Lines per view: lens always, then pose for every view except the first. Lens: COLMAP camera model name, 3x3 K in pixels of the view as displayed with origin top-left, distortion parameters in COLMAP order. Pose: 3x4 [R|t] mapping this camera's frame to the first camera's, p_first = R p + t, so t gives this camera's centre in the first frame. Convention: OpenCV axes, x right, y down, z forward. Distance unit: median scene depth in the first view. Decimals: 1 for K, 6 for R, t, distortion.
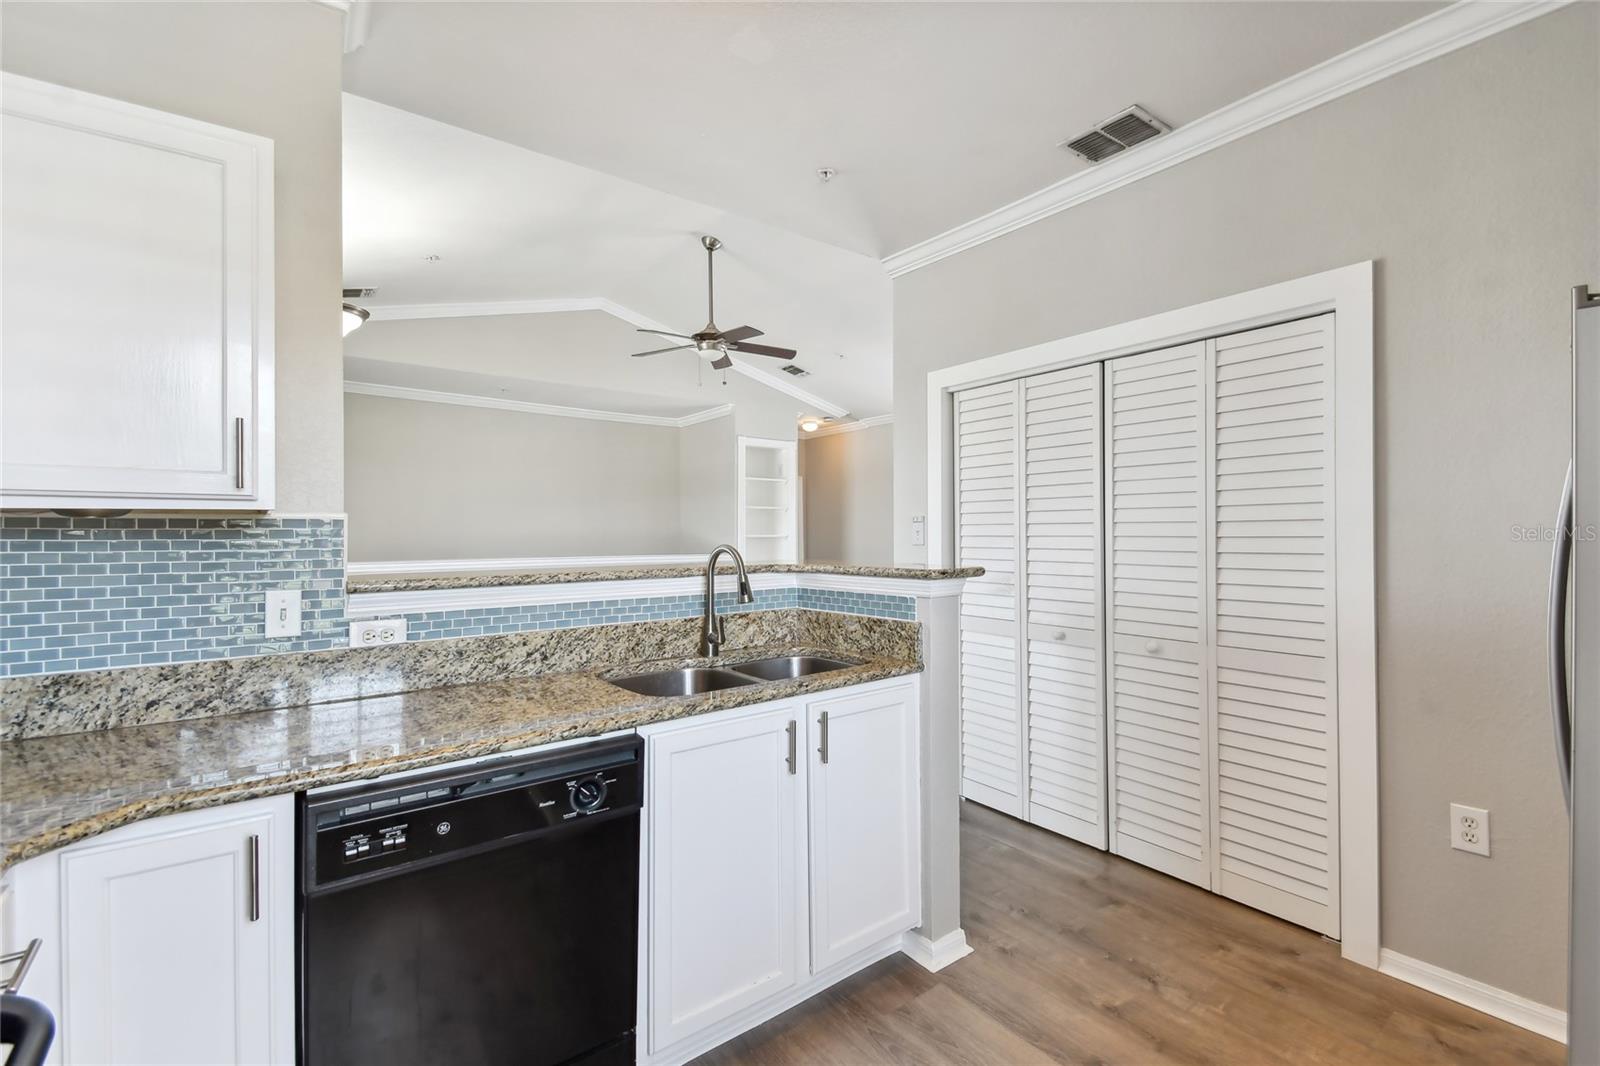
lens RADIAL K [[702.0, 0, 811.5], [0, 702.0, 529.2], [0, 0, 1]] dist [0.047620, -0.025167]
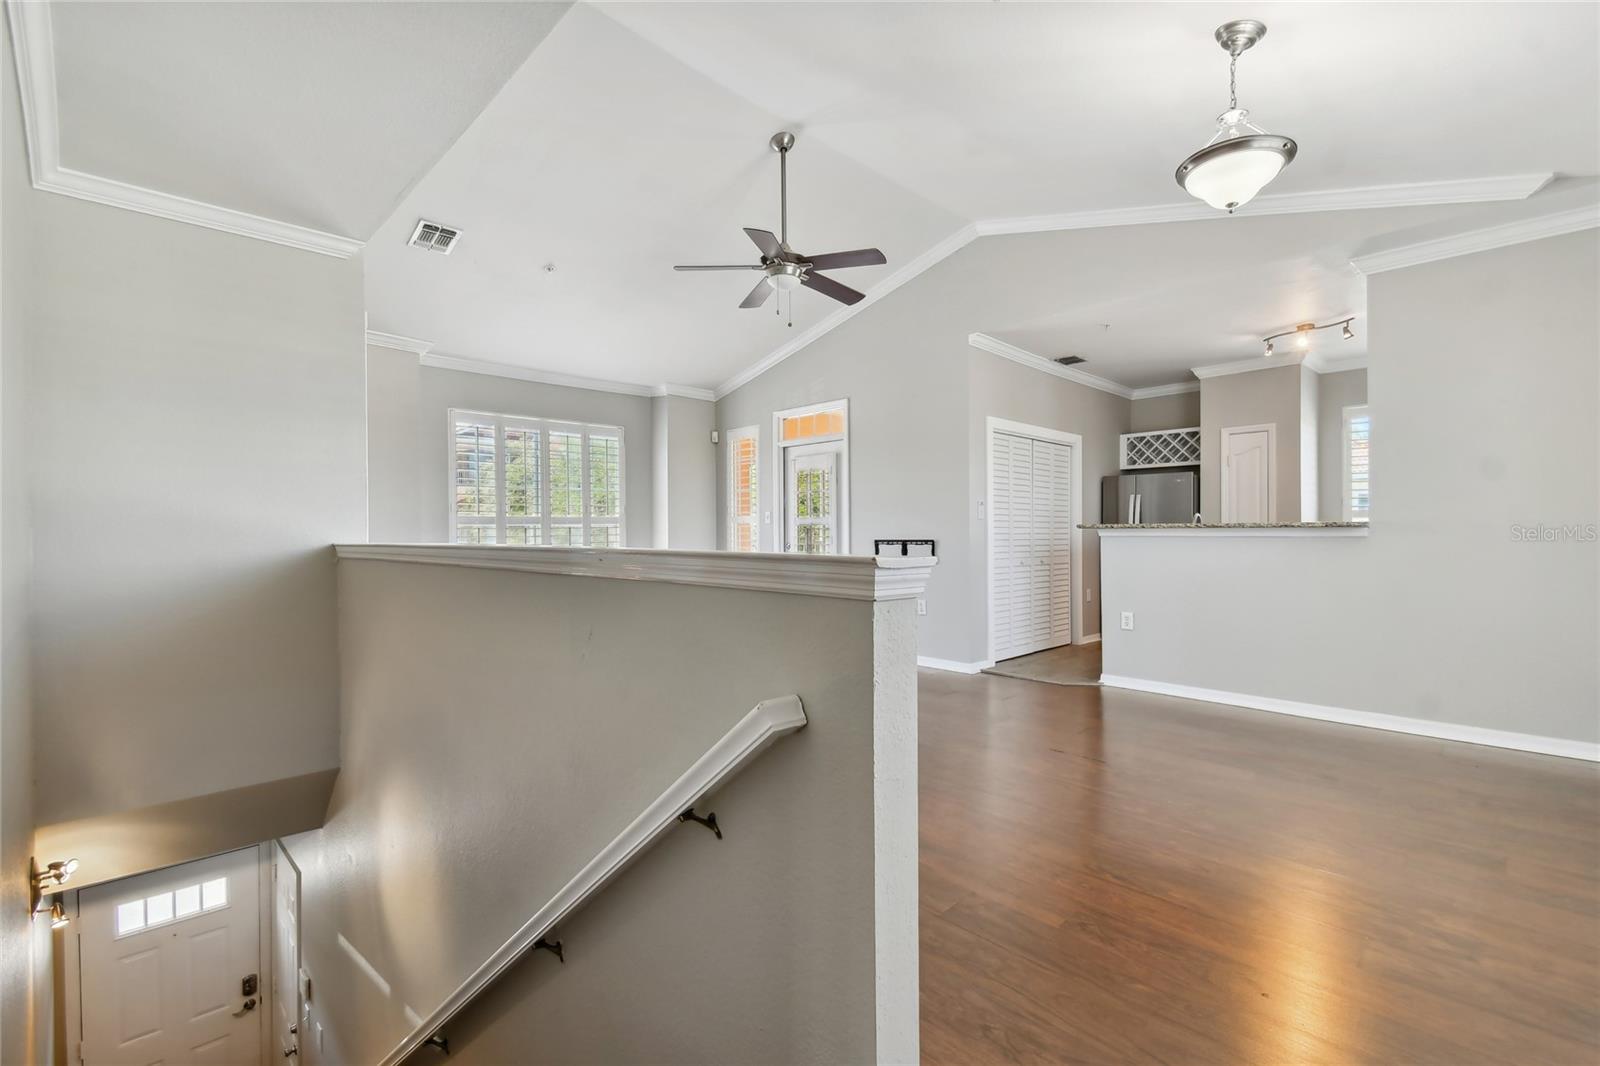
lens RADIAL K [[702.0, 0, 811.5], [0, 702.0, 529.2], [0, 0, 1]] dist [0.047620, -0.025167]
pose [[-0.127552, 0.011204, 0.991769, -2.146161], [-0.002119, 0.999931, -0.011569, 0.099019], [-0.991830, -0.003577, -0.127519, 2.439698]]
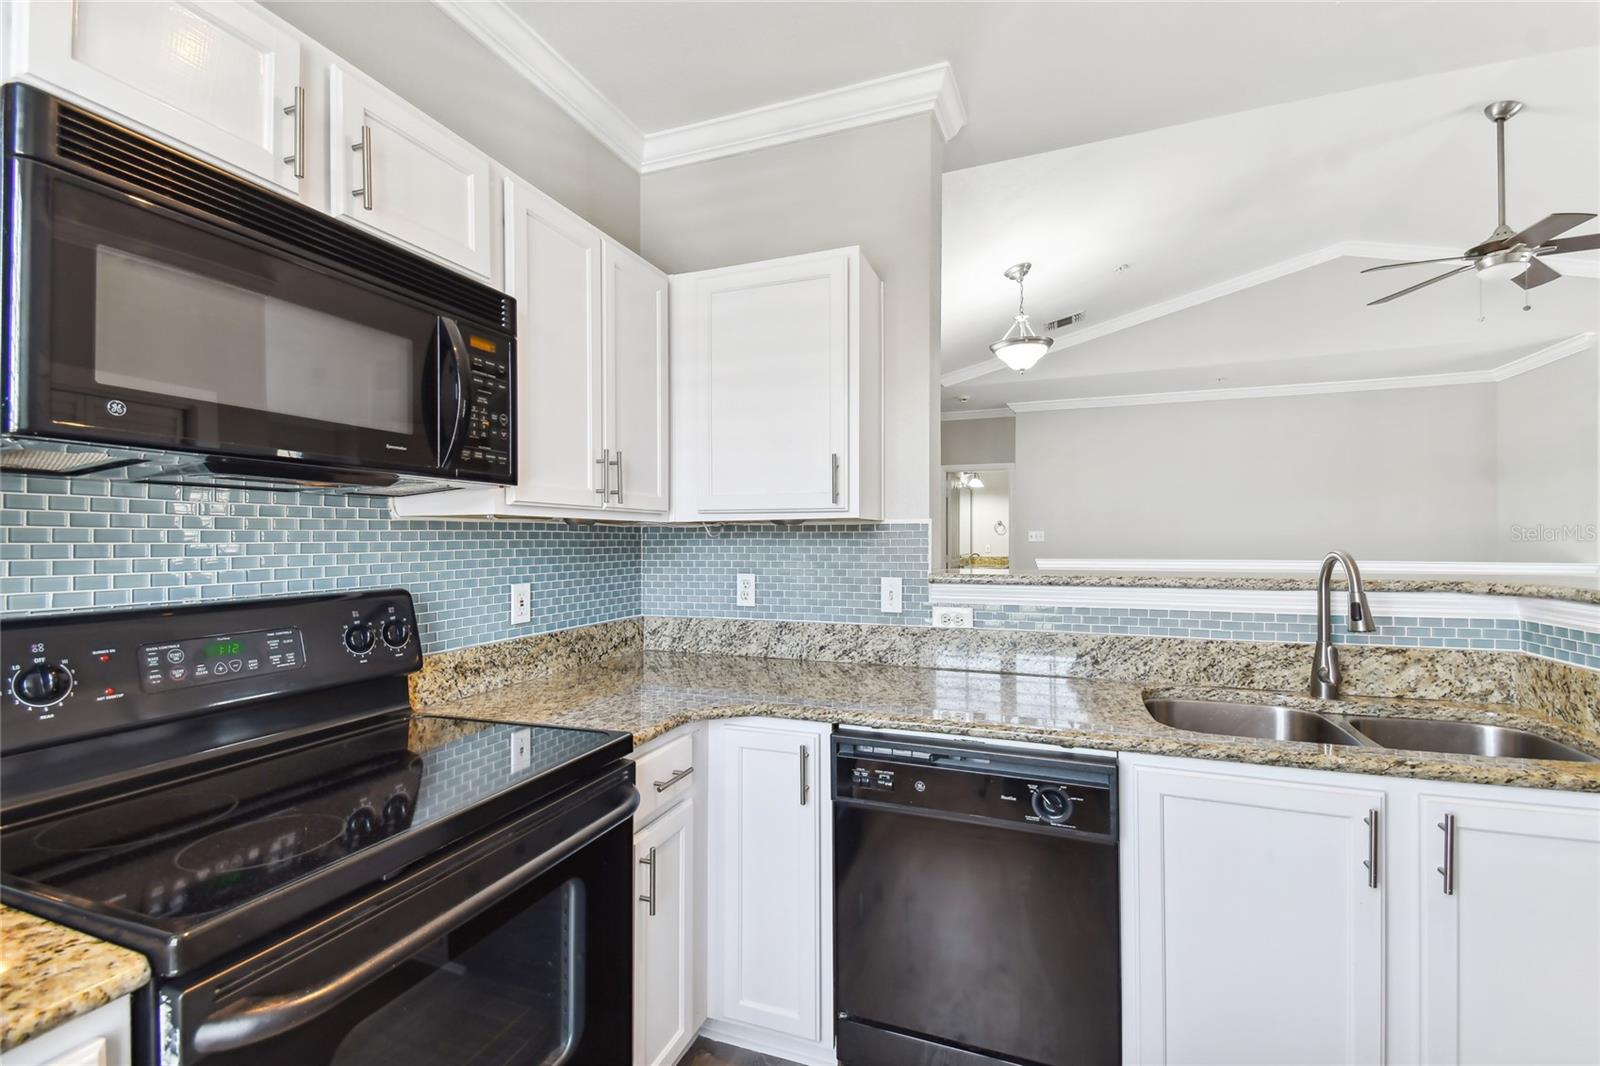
lens RADIAL K [[698.9, 0, 810.3], [0, 698.9, 539.4], [0, 0, 1]] dist [0.047331, -0.025785]
pose [[0.527665, 0.006586, -0.849427, 0.211898], [0.007031, 0.999902, 0.012121, -0.001704], [0.849424, -0.012368, 0.527567, 0.136825]]
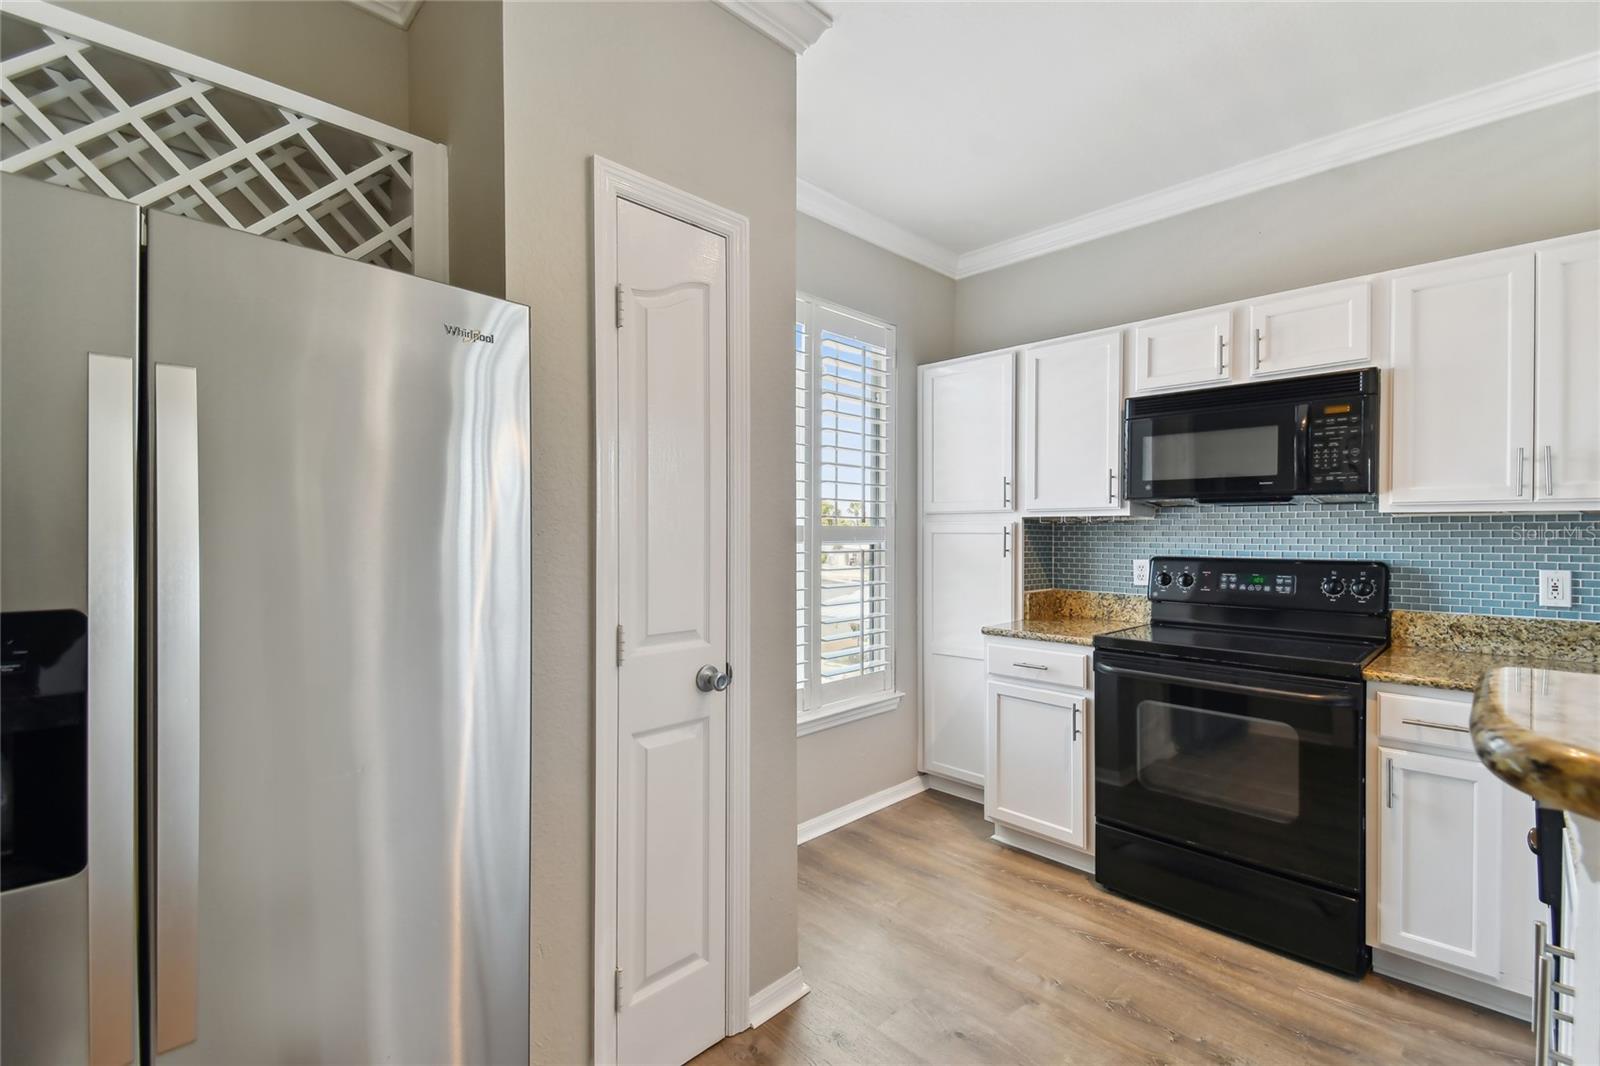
lens RADIAL K [[696.0, 0, 811.9], [0, 696.0, 534.3], [0, 0, 1]] dist [0.043968, -0.025249]
pose [[-0.990894, 0.006741, -0.134473, 0.402638], [0.007368, 0.999964, -0.004168, 0.008842], [0.134440, -0.005121, -0.990908, 1.087412]]
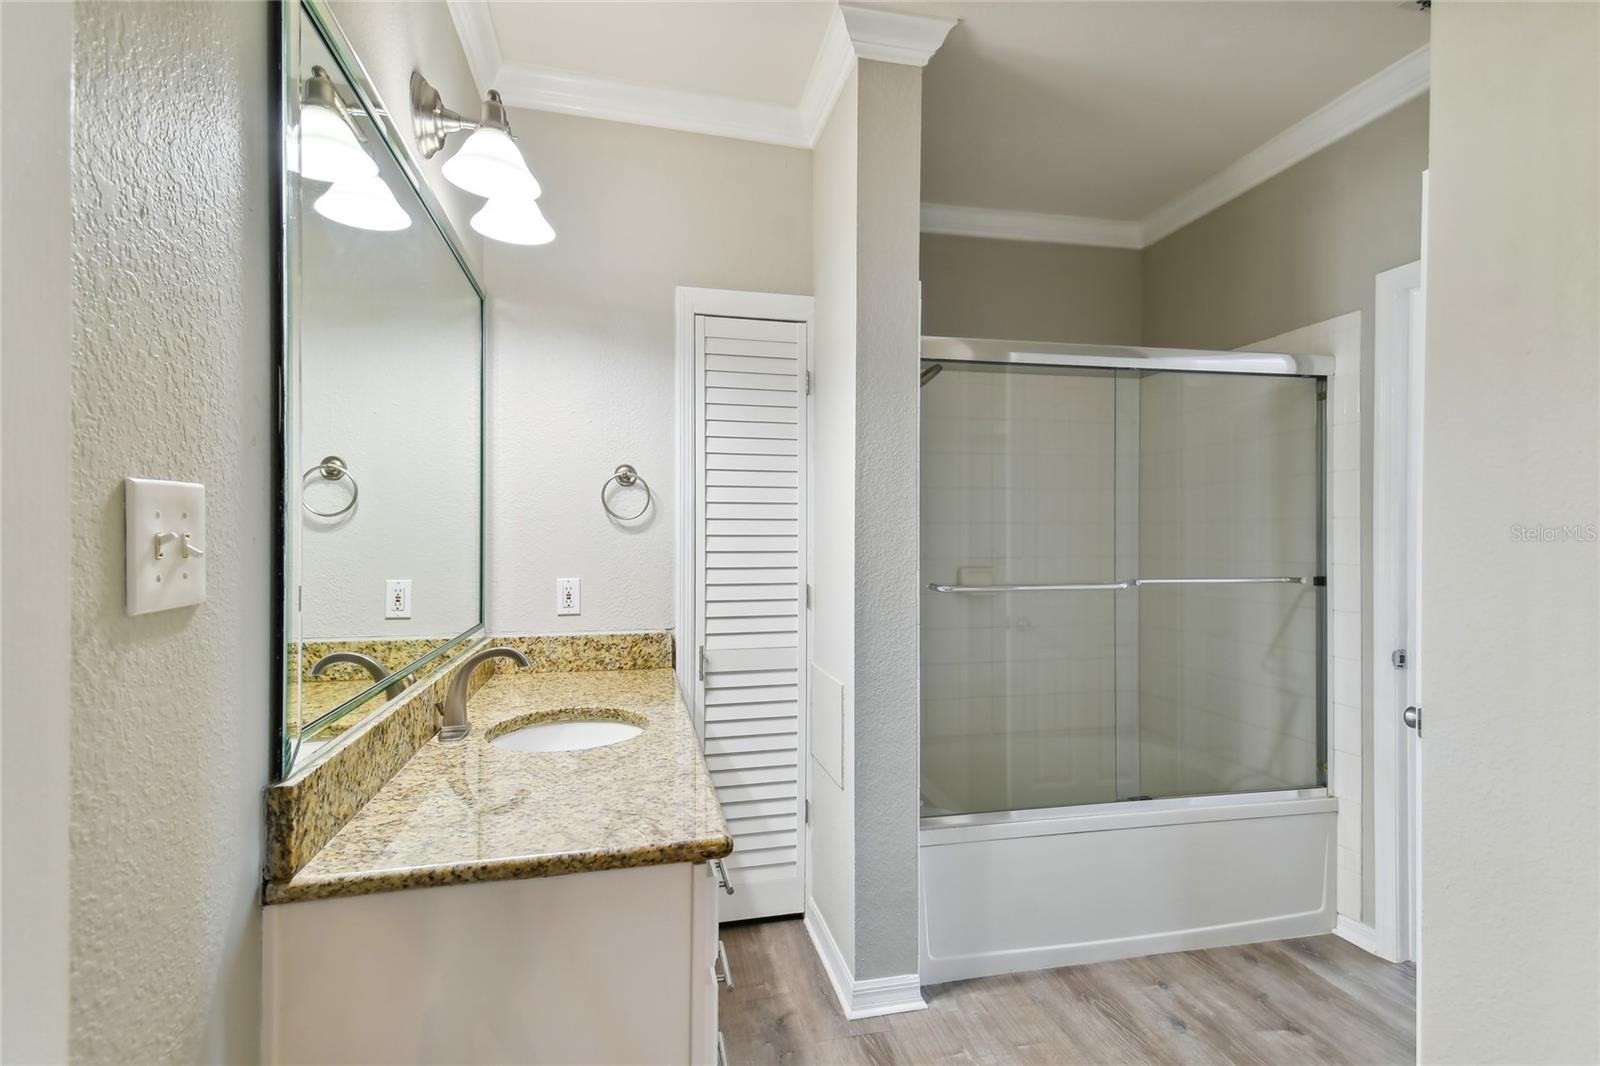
lens RADIAL K [[790.1, 0, 825.0], [0, 790.1, 538.0], [0, 0, 1]] dist [0.032325, -0.000038]
pose [[0.913871, 0.007451, -0.405936, -2.341717], [-0.004683, 0.999959, 0.007813, 0.033597], [0.405977, -0.005239, 0.913868, 2.729070]]
